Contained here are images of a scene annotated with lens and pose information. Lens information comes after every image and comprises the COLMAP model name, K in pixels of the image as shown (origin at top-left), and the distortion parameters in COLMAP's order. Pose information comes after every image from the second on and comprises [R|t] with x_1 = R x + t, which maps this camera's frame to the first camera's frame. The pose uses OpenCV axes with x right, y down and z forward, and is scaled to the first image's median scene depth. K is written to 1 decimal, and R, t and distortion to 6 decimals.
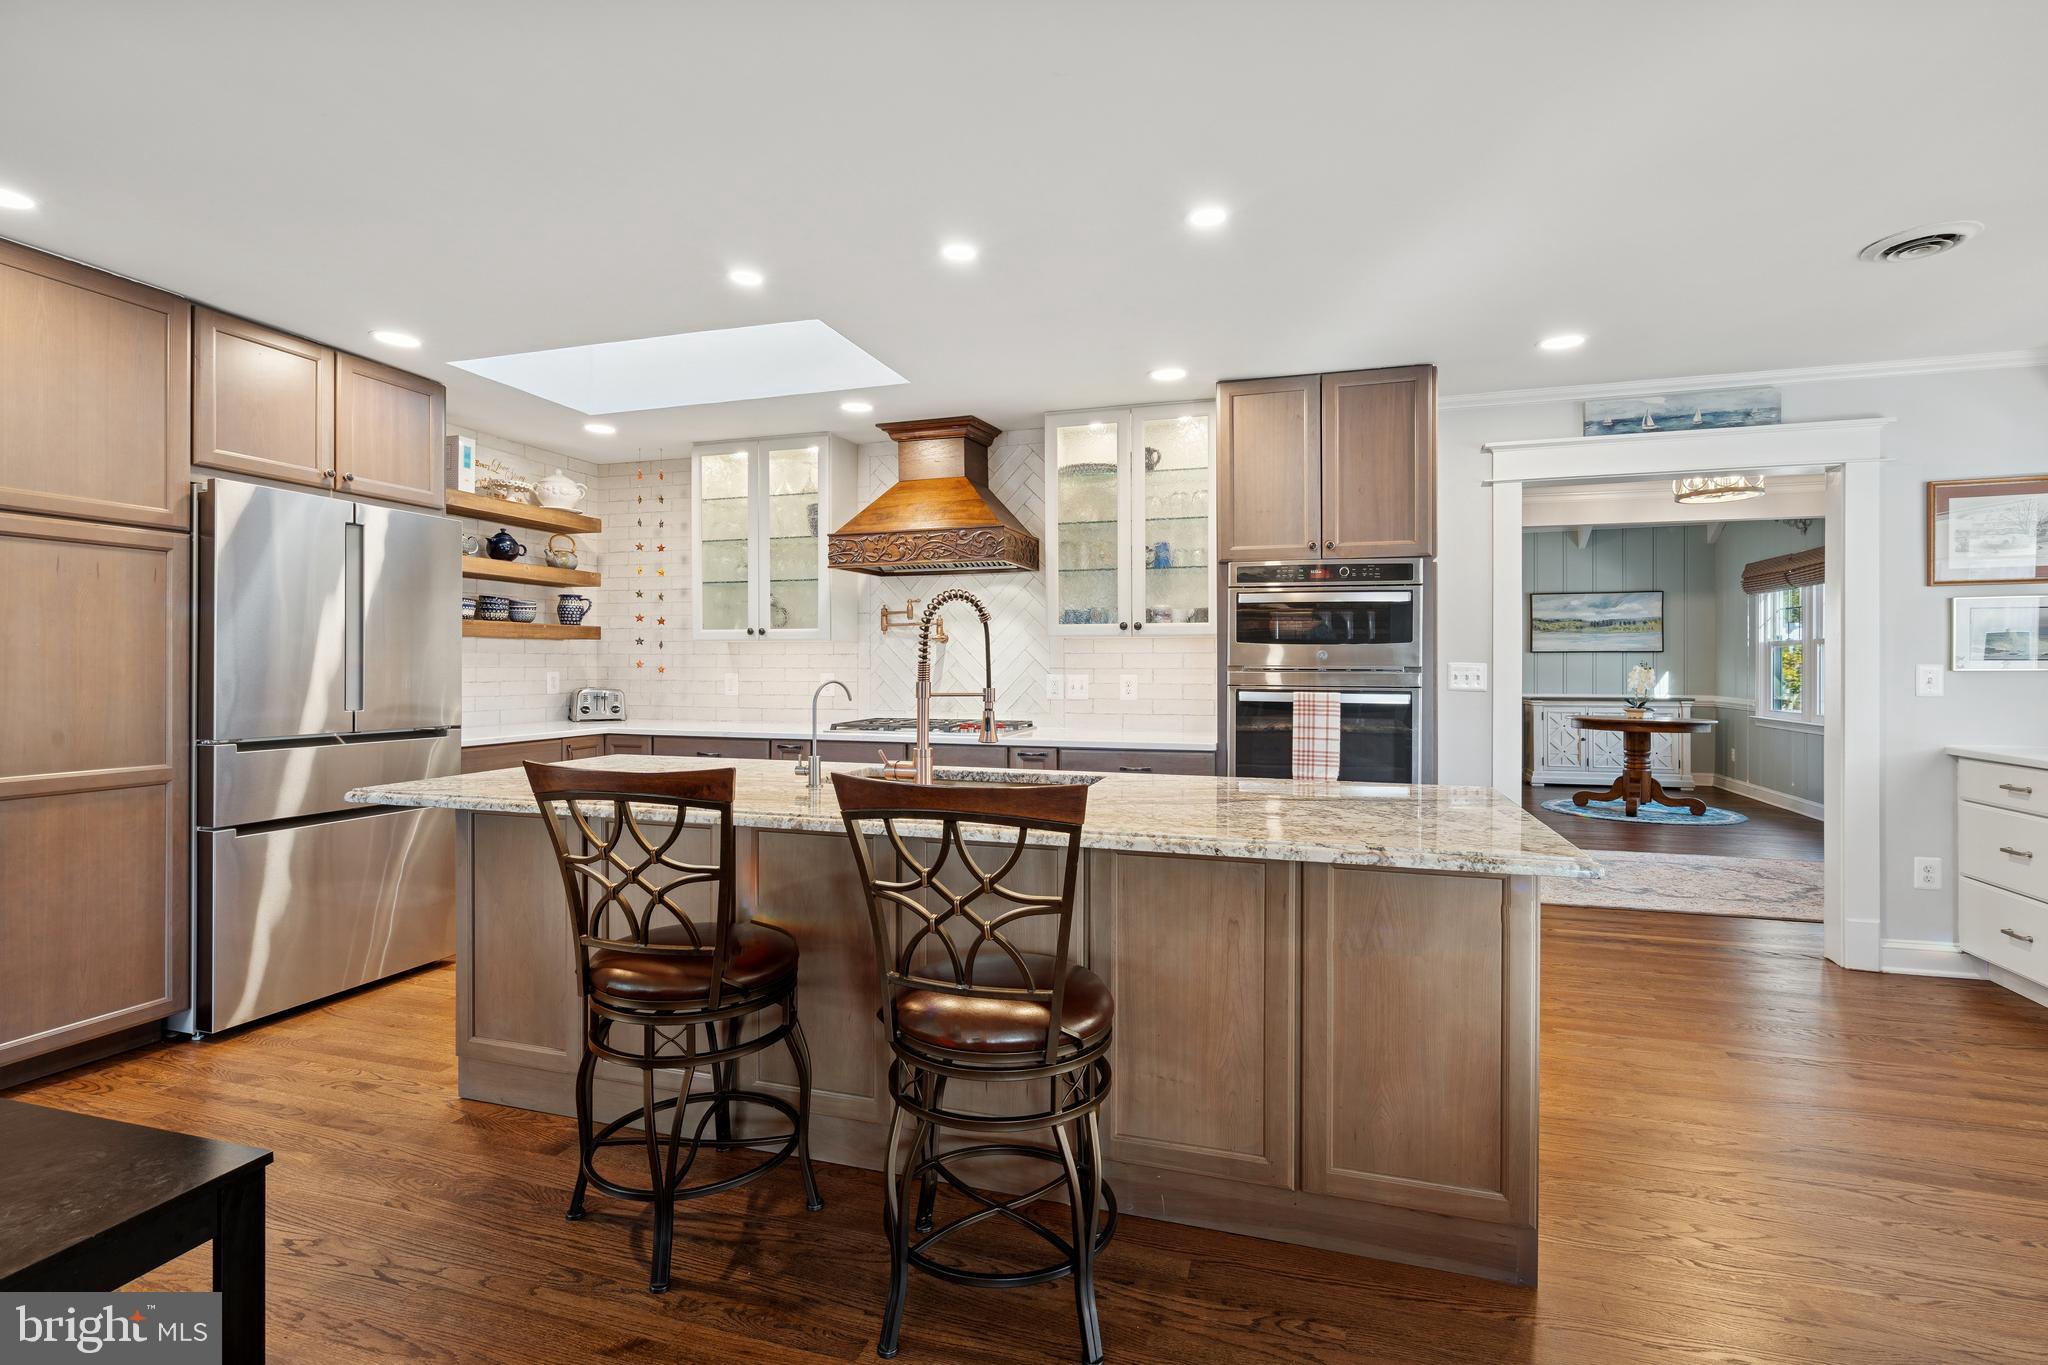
lens RADIAL K [[928.9, 0, 1032.6], [0, 928.9, 667.4], [0, 0, 1]] dist [-0.005508, -0.000560]
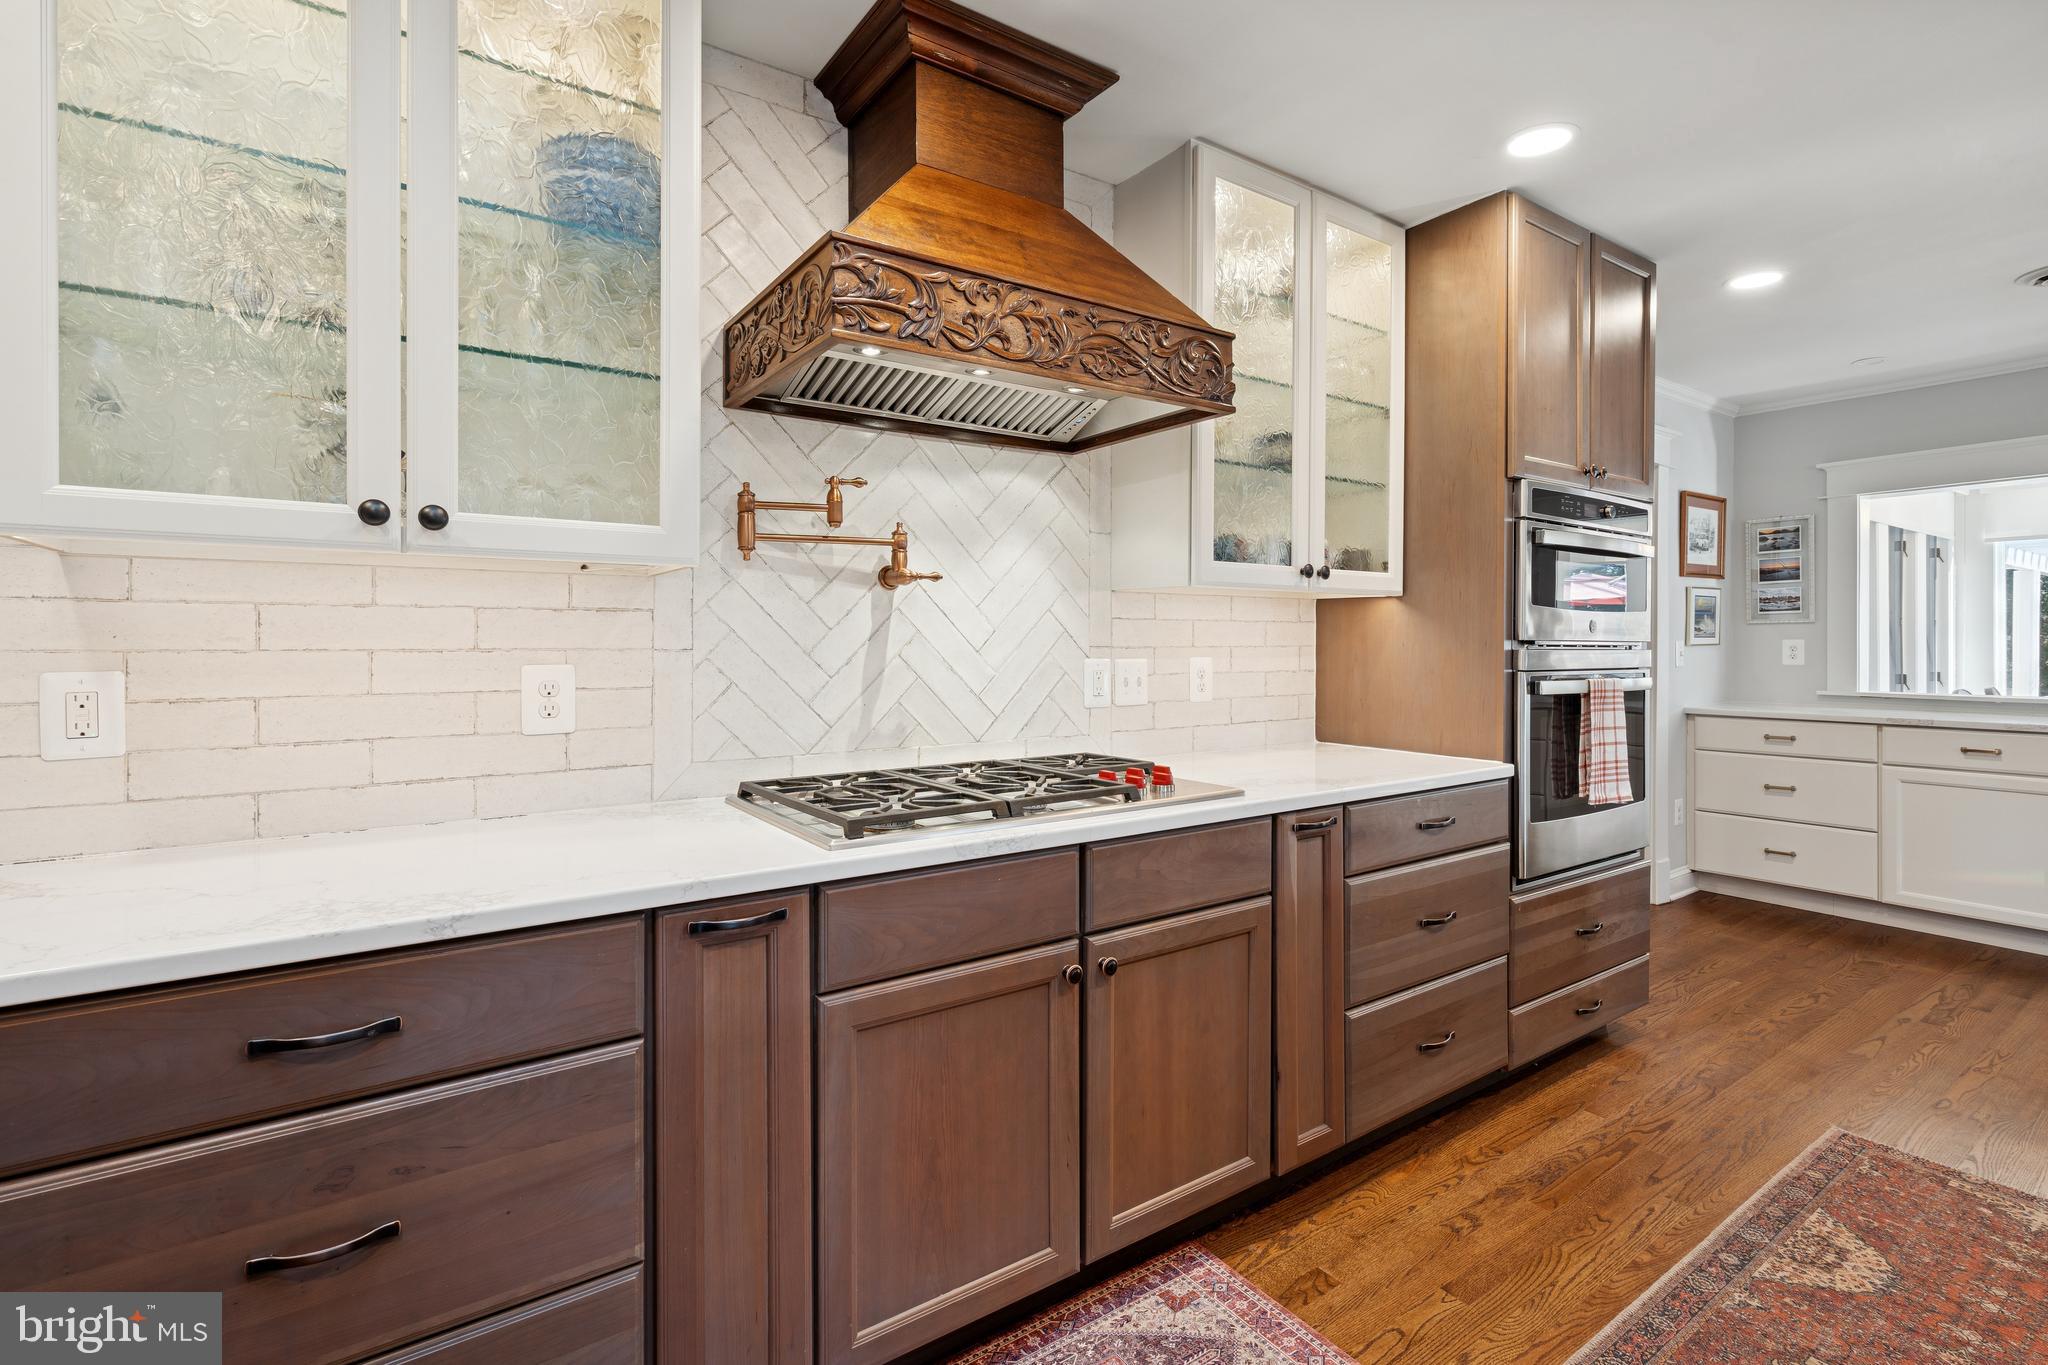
lens RADIAL K [[928.9, 0, 1041.0], [0, 928.9, 639.5], [0, 0, 1]] dist [-0.005508, -0.000560]
pose [[0.620509, 0.002560, 0.784195, -0.413278], [-0.000560, 0.999996, -0.002821, -0.001887], [-0.784199, 0.001311, 0.620507, 0.720634]]
